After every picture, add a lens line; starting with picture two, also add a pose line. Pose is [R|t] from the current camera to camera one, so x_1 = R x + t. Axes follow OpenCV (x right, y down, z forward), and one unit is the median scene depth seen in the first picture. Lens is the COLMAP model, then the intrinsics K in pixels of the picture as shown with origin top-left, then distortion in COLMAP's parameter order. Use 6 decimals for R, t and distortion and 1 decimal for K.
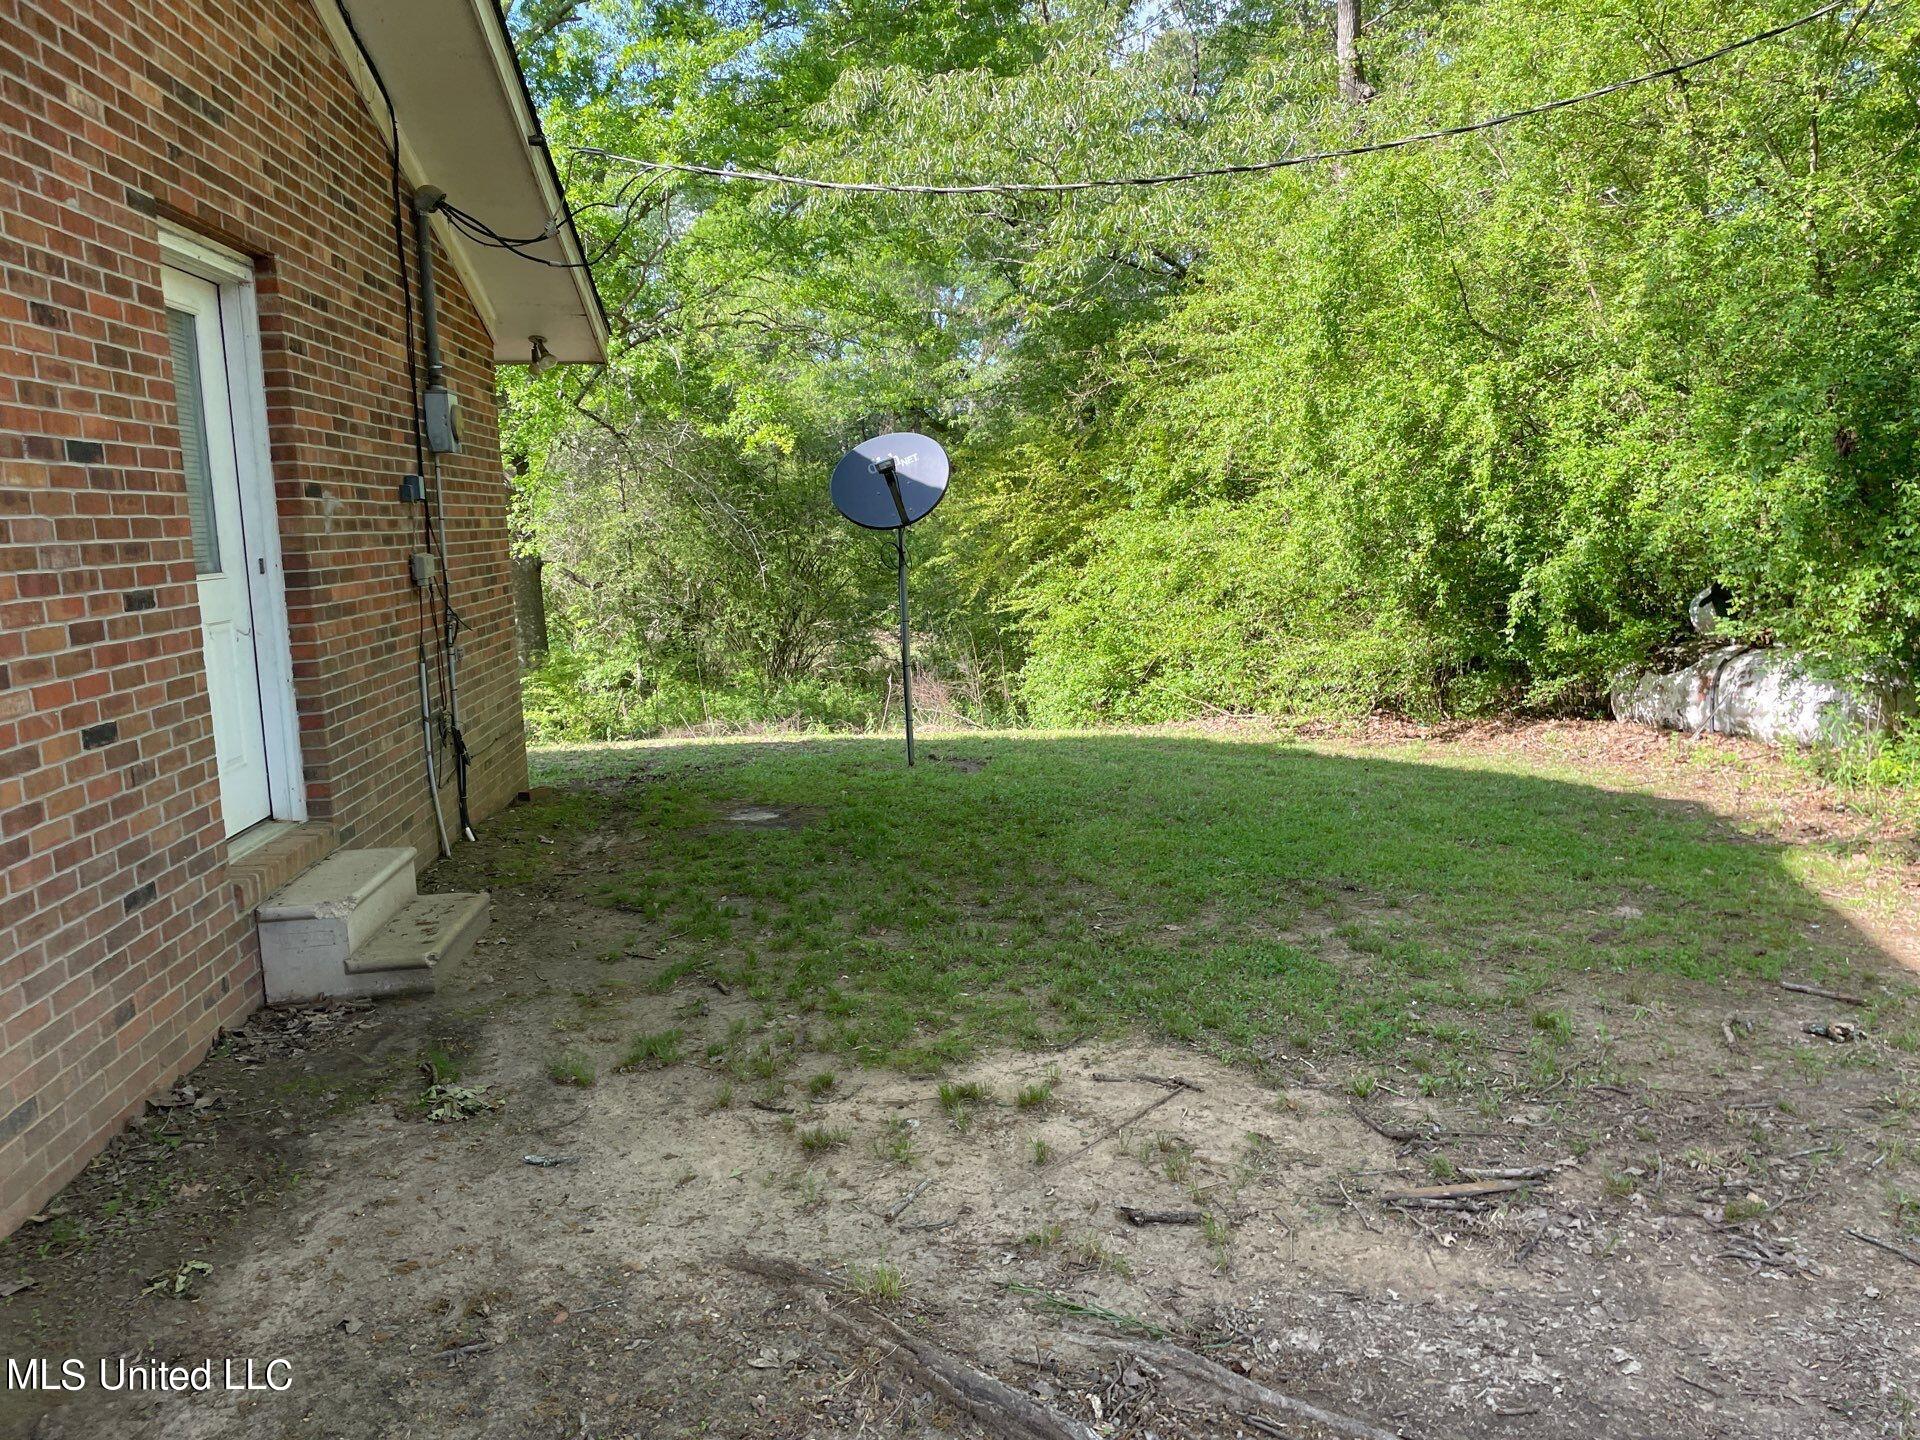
lens RADIAL K [[1478.2, 0, 960.4], [0, 1478.2, 697.2], [0, 0, 1]] dist [0.100177, -0.132319]
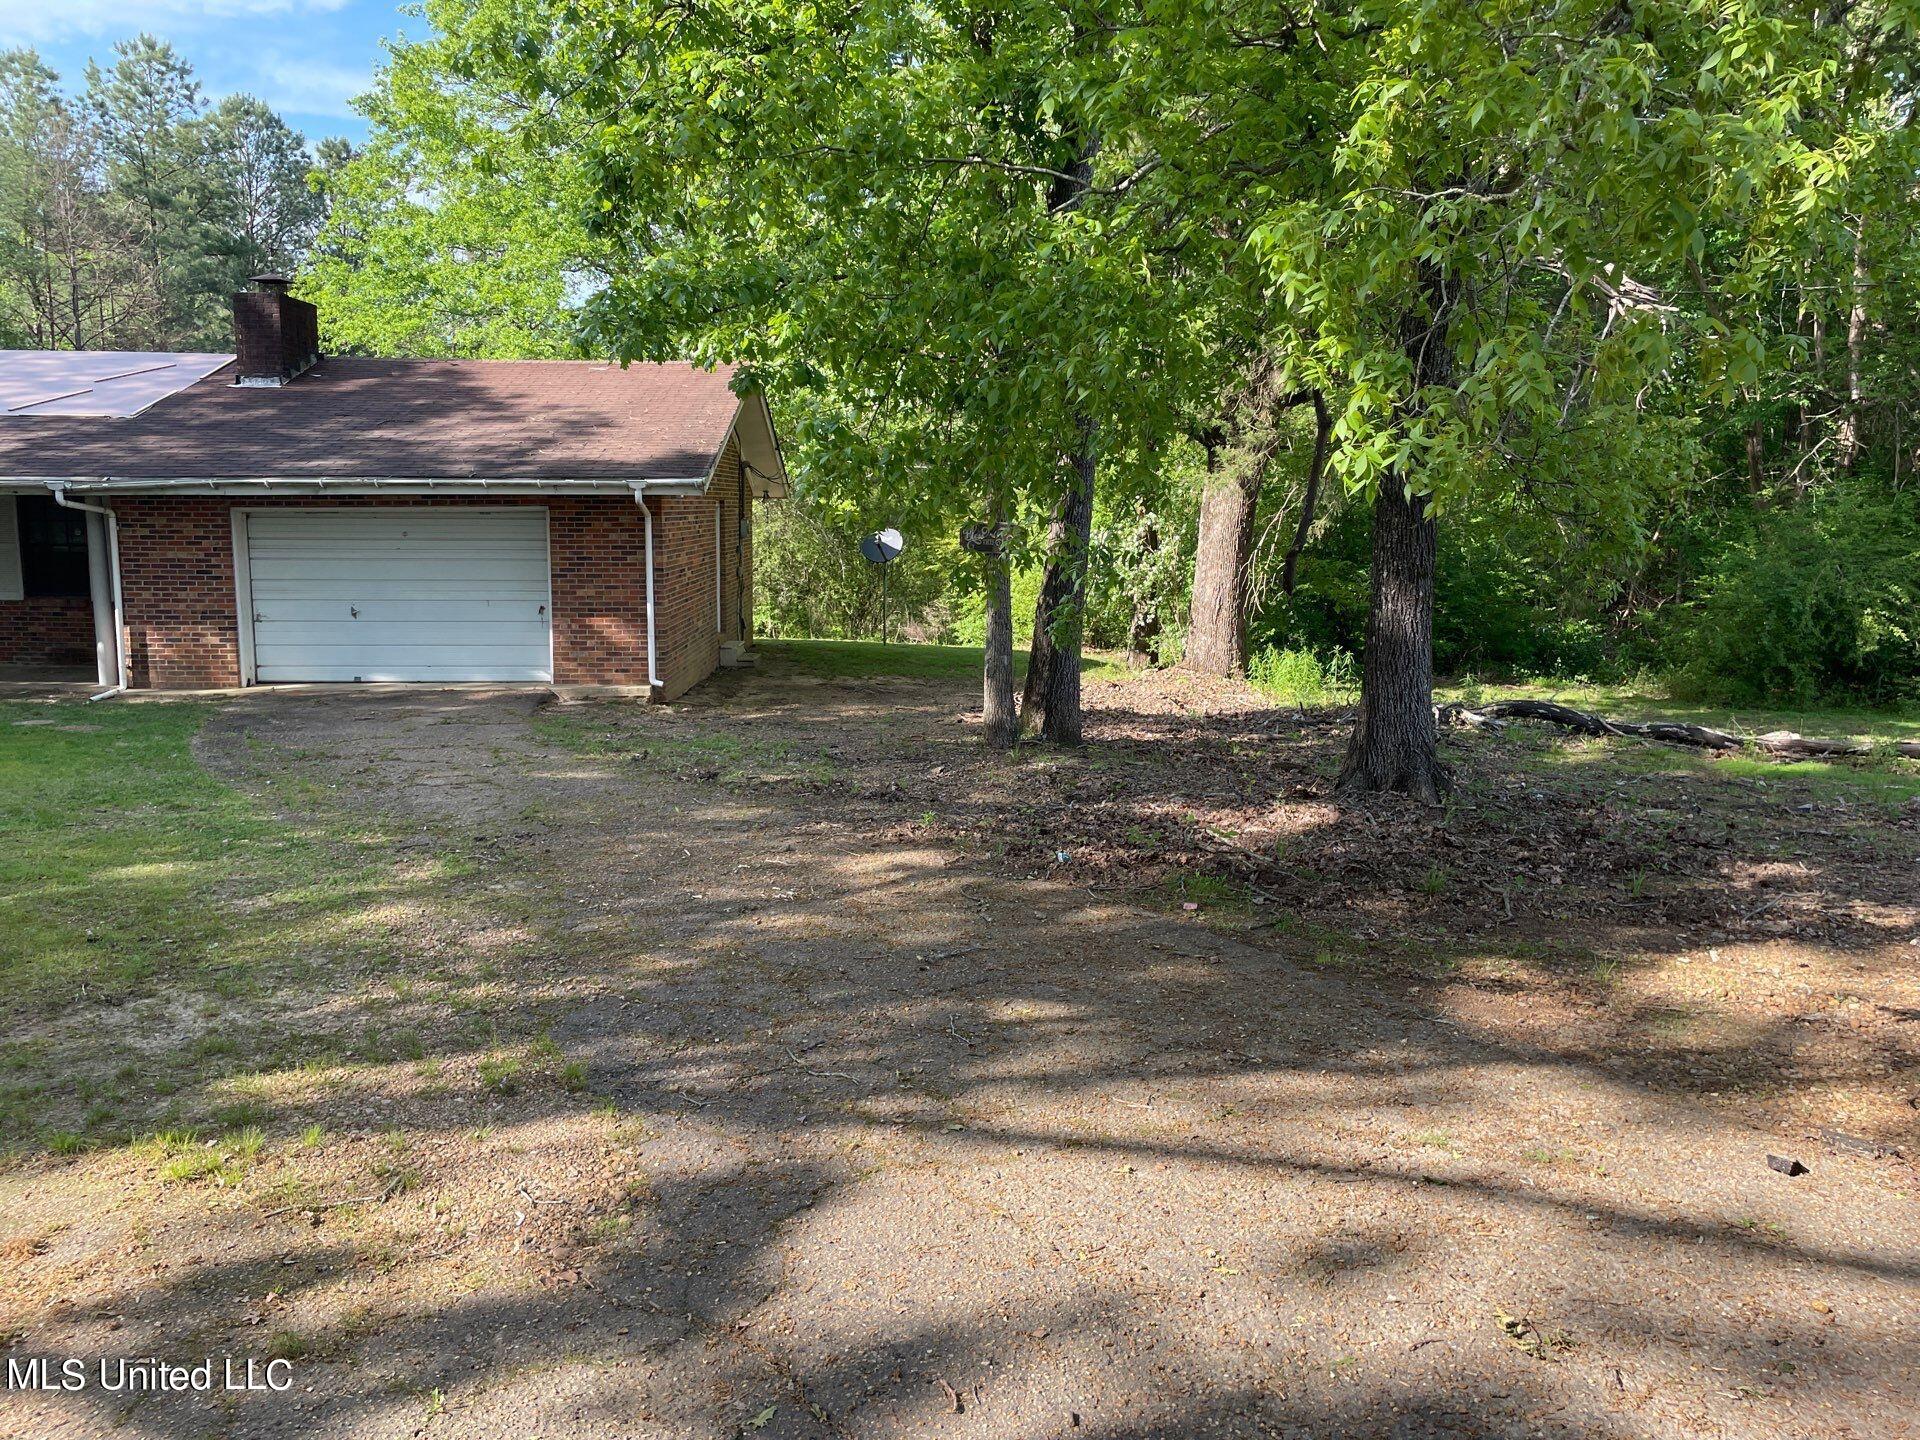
lens RADIAL K [[1478.2, 0, 960.4], [0, 1478.2, 697.2], [0, 0, 1]] dist [0.100177, -0.132319]
pose [[0.996389, 0.054954, -0.064719, 0.390330], [-0.054400, 0.998466, 0.010303, 0.142092], [0.065186, -0.006745, 0.997850, -2.399676]]
